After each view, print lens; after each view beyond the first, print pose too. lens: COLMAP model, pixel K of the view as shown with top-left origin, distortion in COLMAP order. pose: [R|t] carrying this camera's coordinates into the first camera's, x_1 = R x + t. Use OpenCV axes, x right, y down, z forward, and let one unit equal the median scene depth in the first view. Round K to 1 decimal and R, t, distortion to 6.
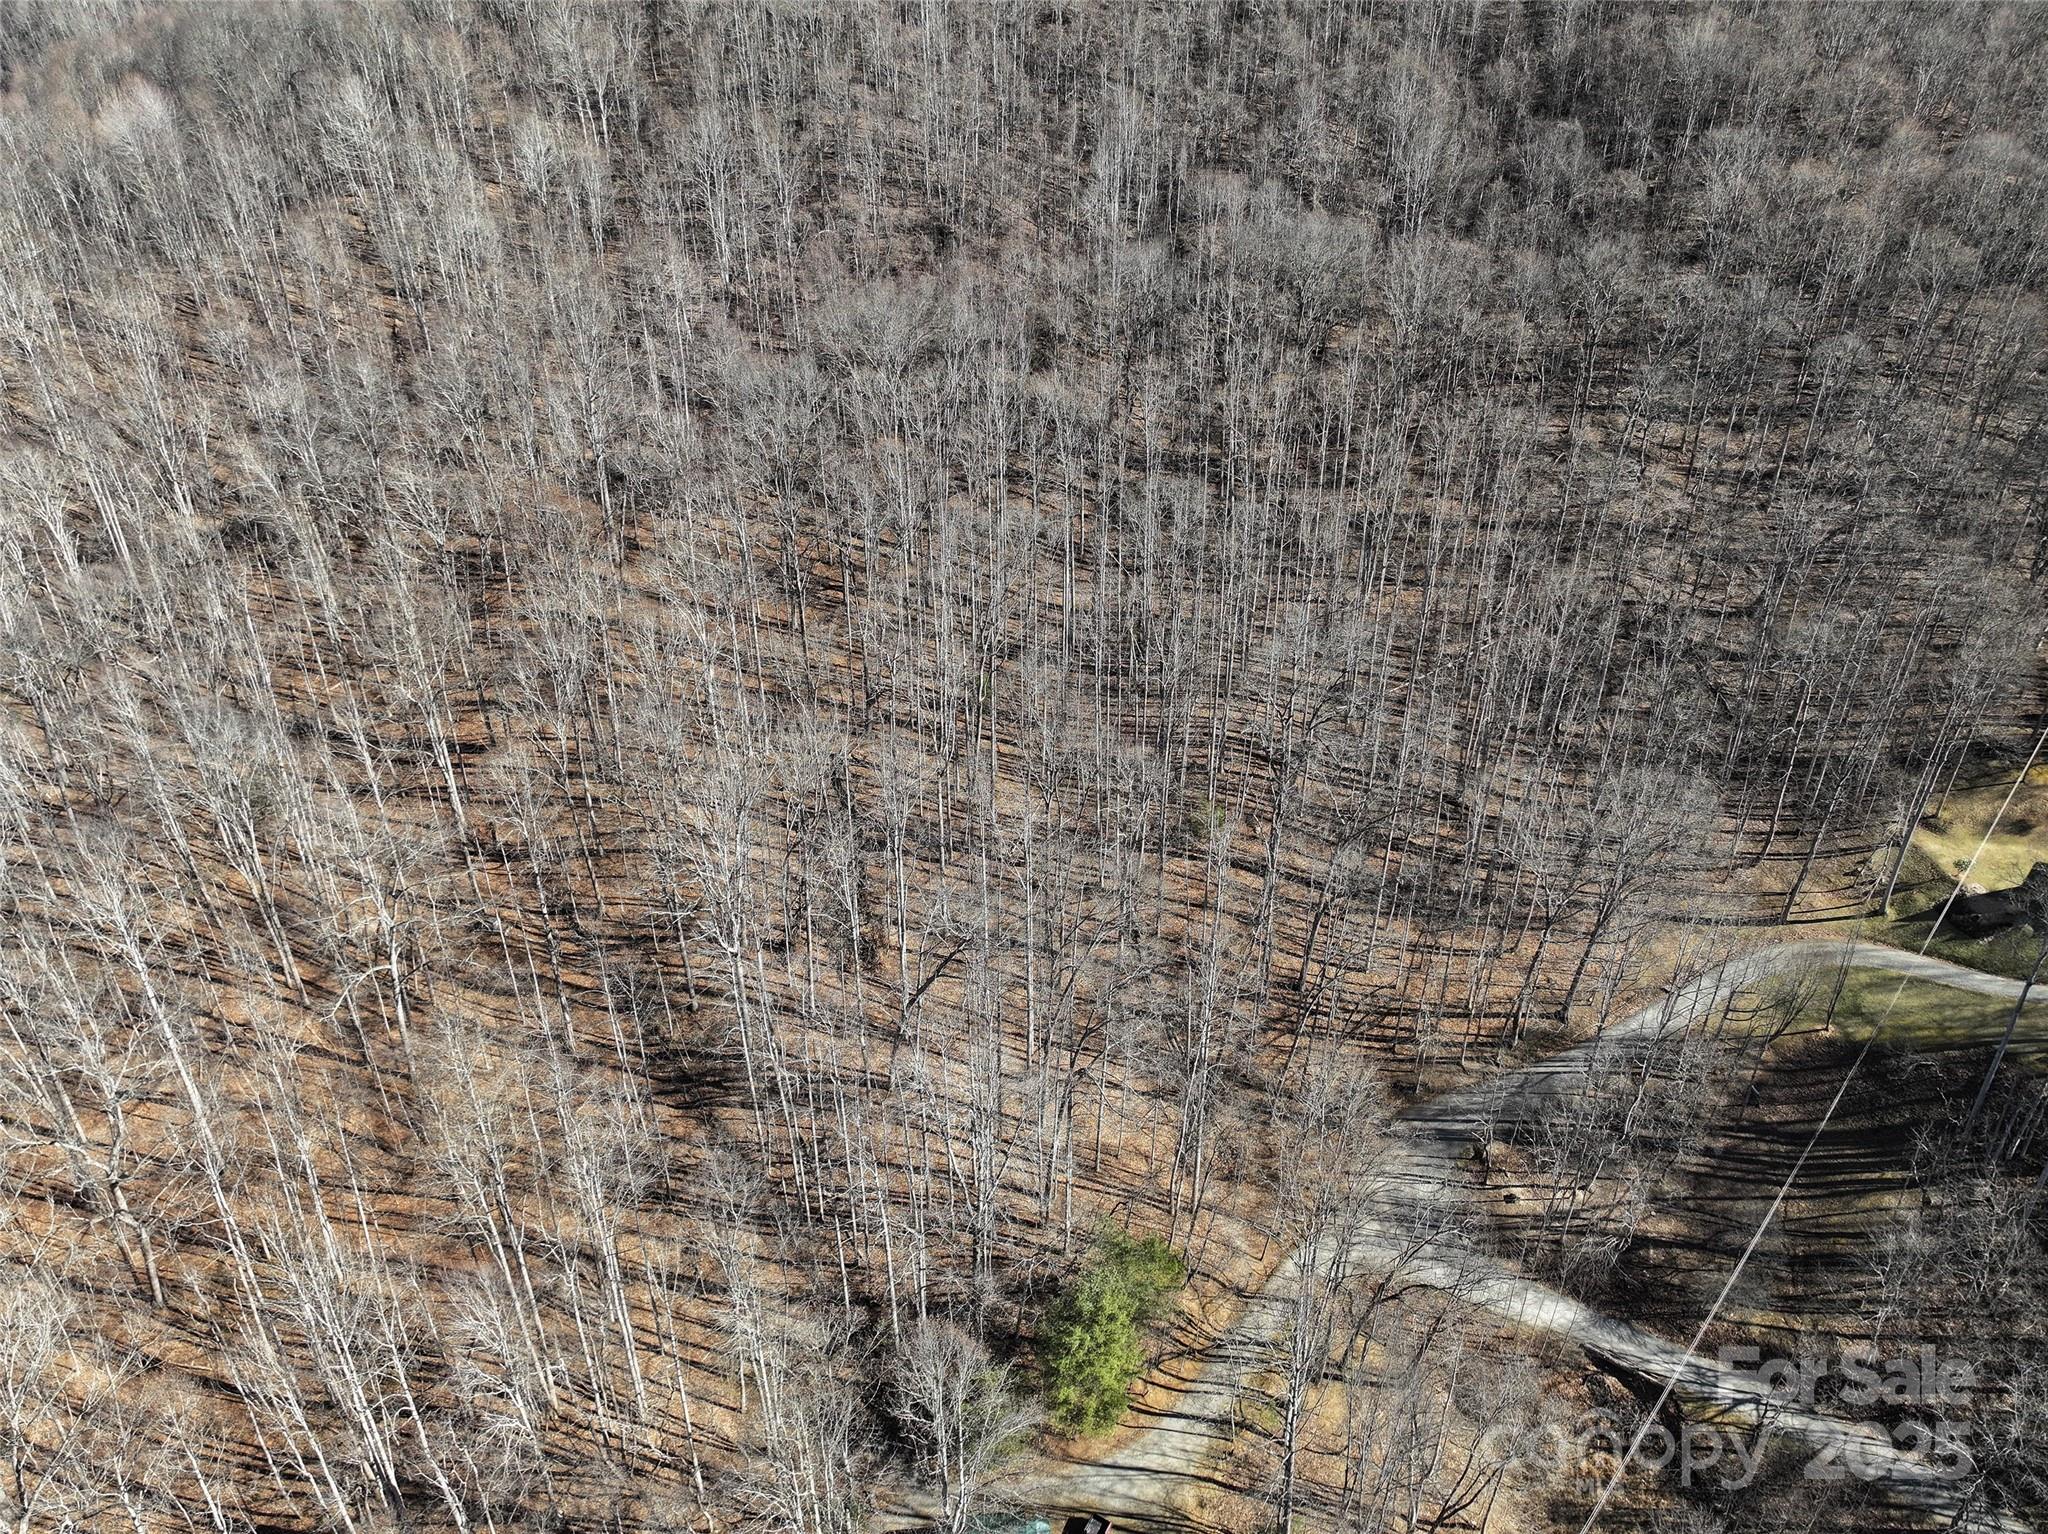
lens RADIAL K [[1429.9, 0, 1034.5], [0, 1429.9, 767.8], [0, 0, 1]] dist [0.000219, 0.025241]
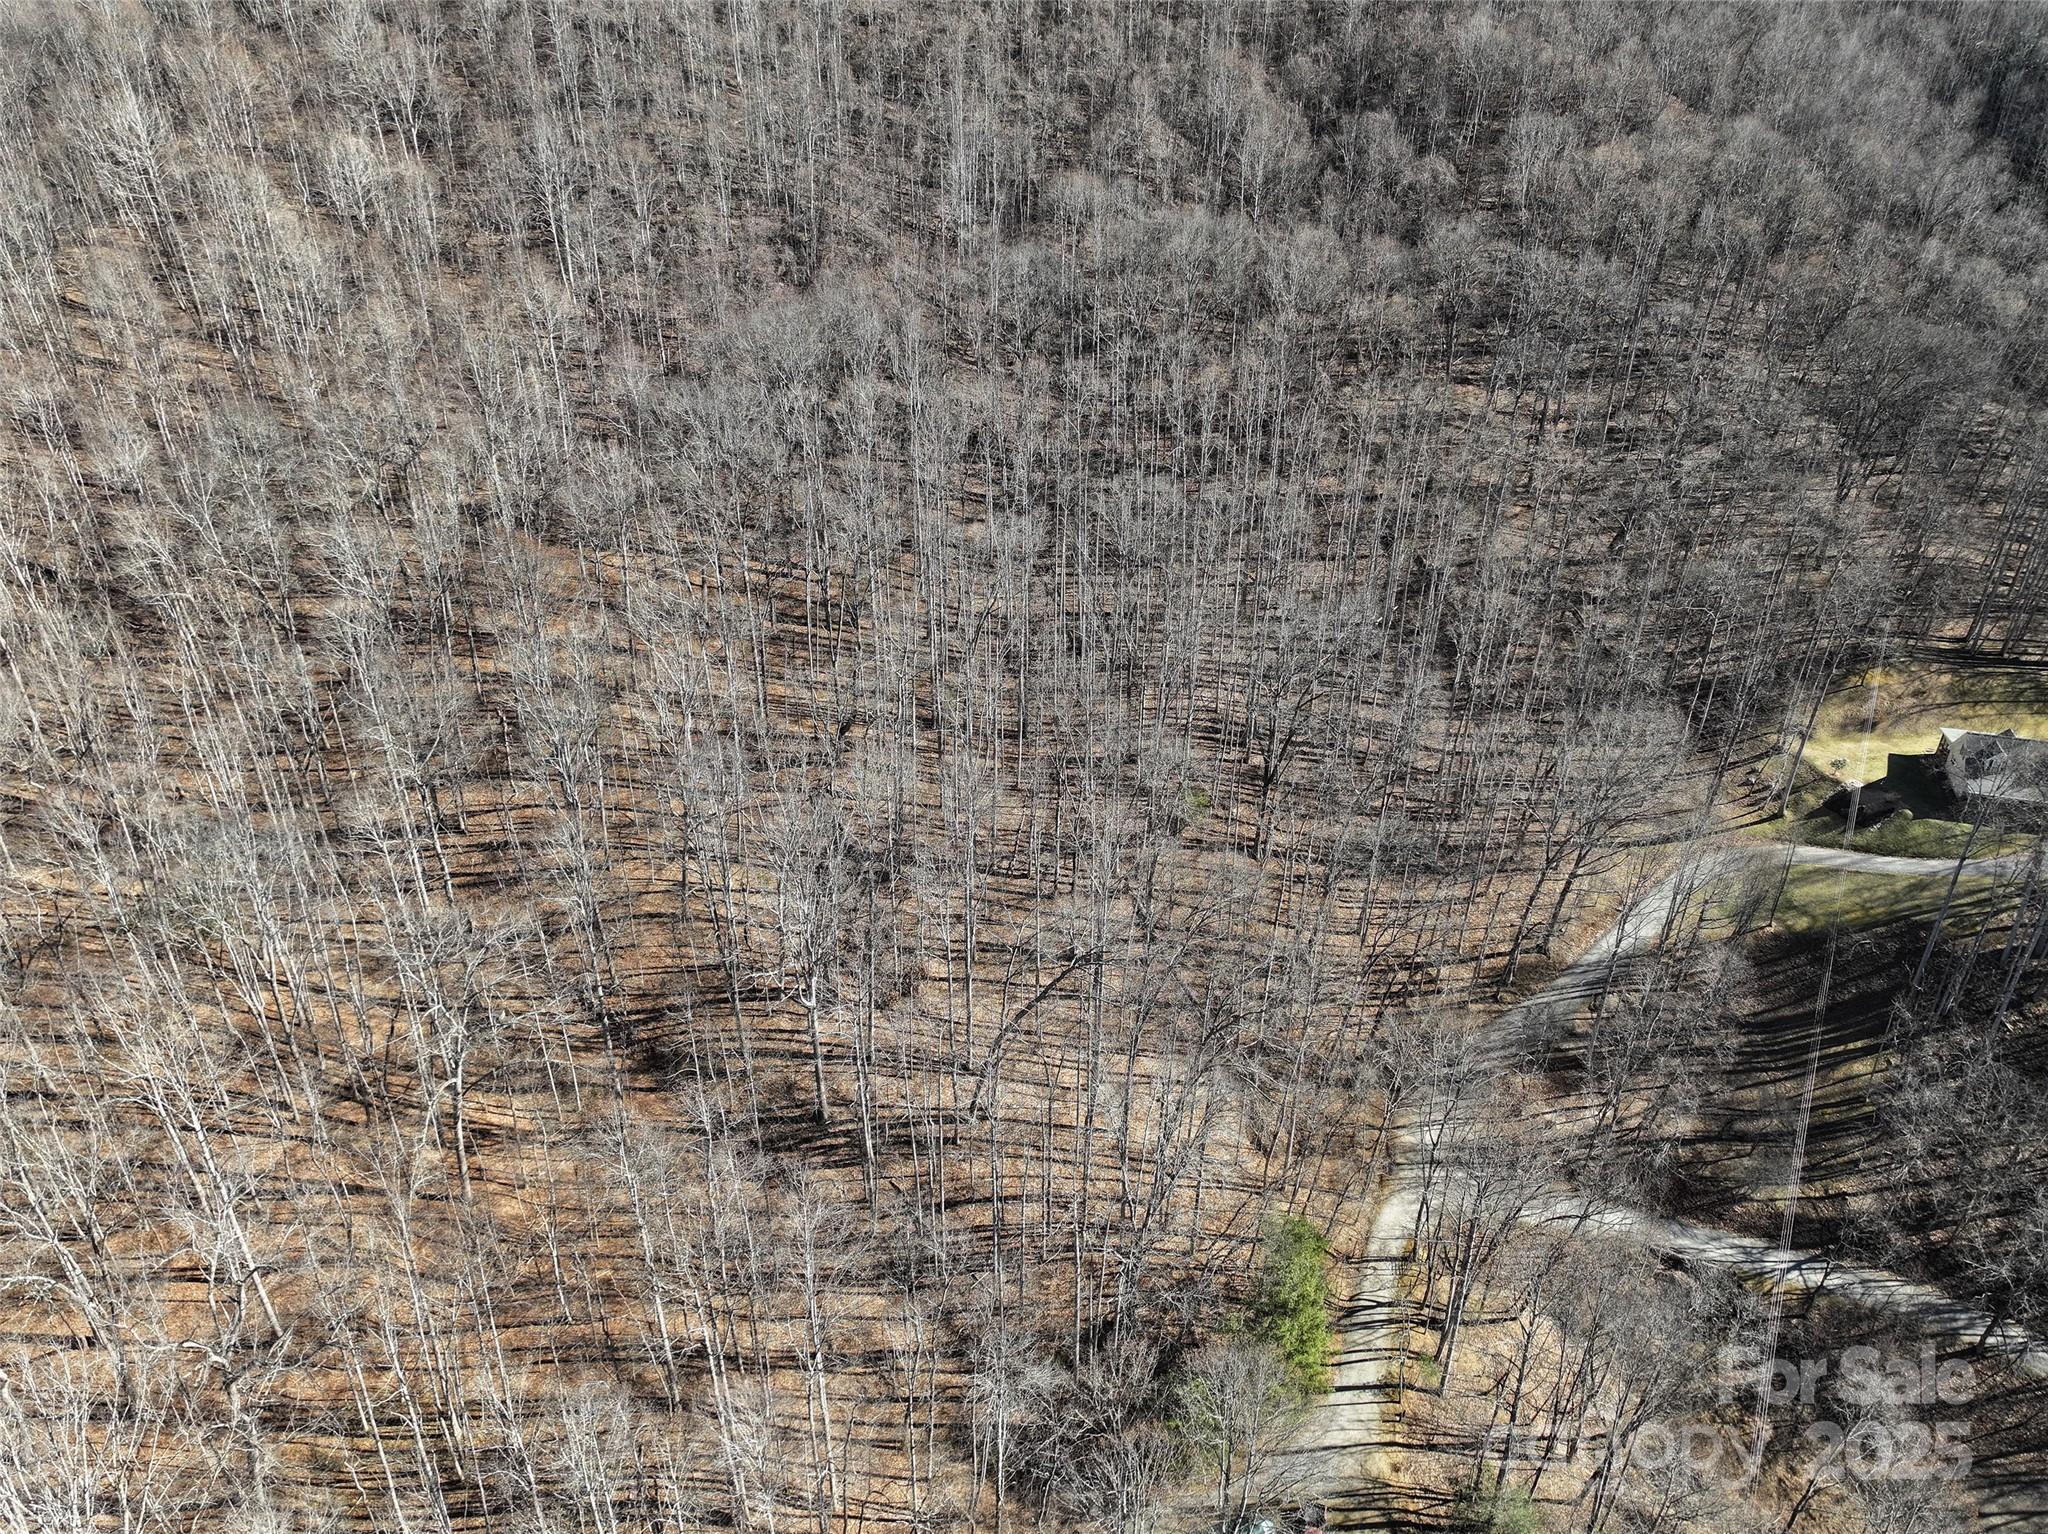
lens RADIAL K [[1429.9, 0, 1034.5], [0, 1429.9, 767.8], [0, 0, 1]] dist [0.000219, 0.025241]
pose [[0.971120, -0.118569, 0.207046, -0.208465], [0.118592, 0.992866, 0.012346, -0.018743], [-0.207033, 0.012565, 0.978253, 0.034018]]
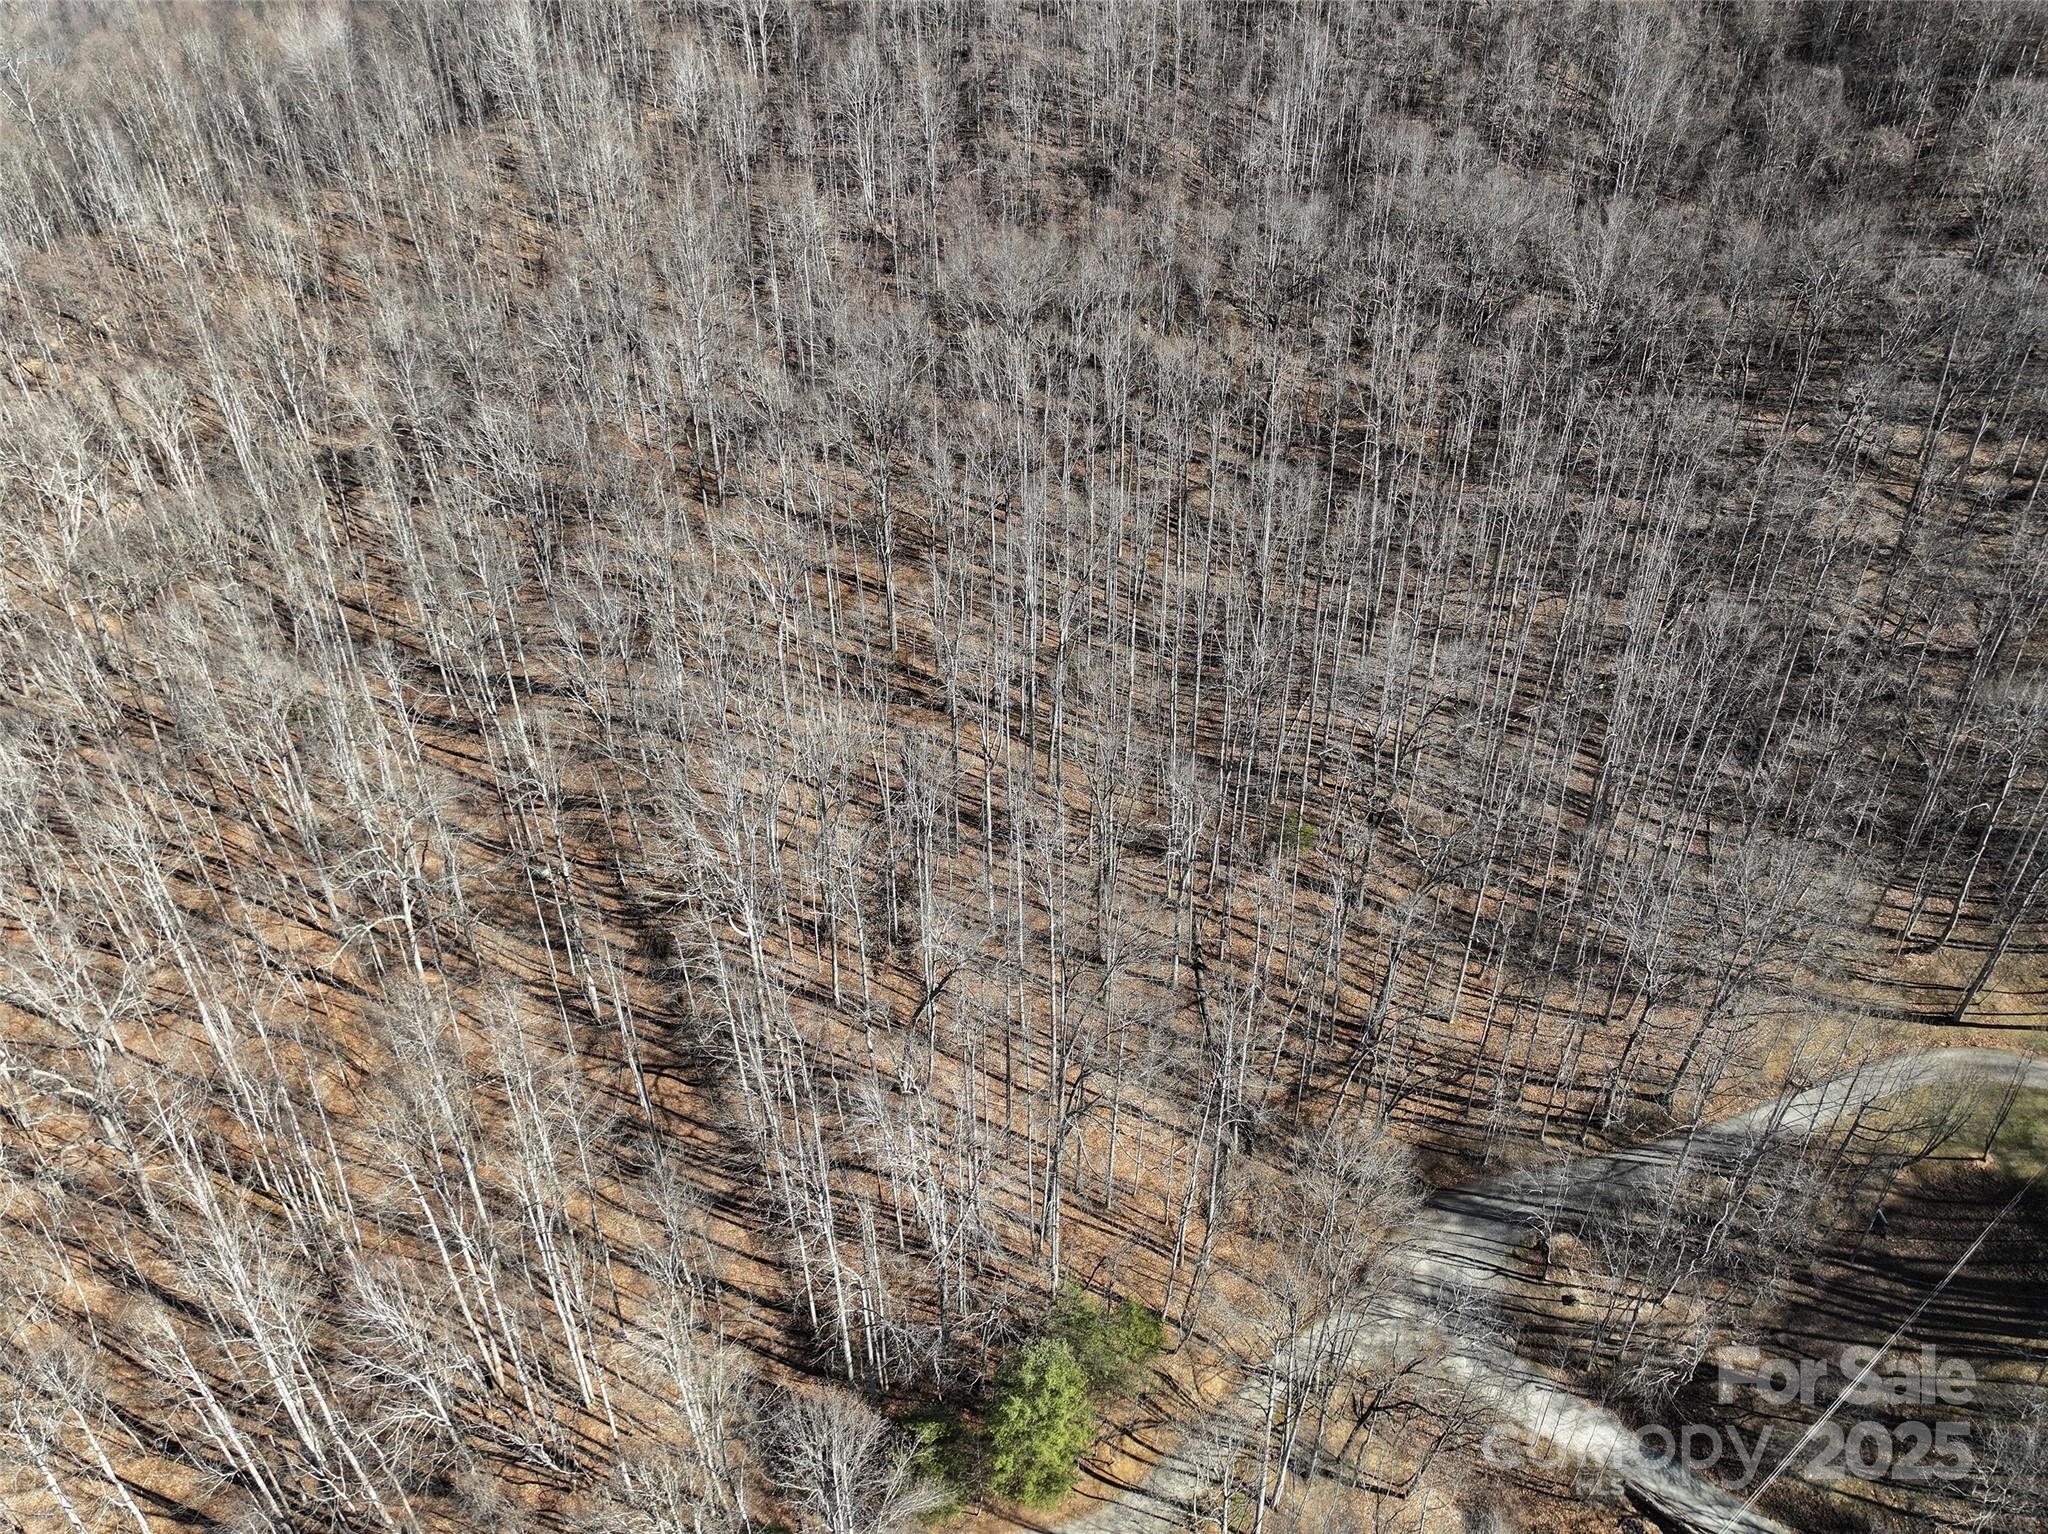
lens RADIAL K [[1429.9, 0, 1034.5], [0, 1429.9, 767.8], [0, 0, 1]] dist [0.000219, 0.025241]
pose [[0.984408, 0.095682, -0.147602, 0.095226], [-0.088939, 0.994697, 0.051642, -0.043849], [0.151760, -0.037709, 0.987698, 0.068508]]
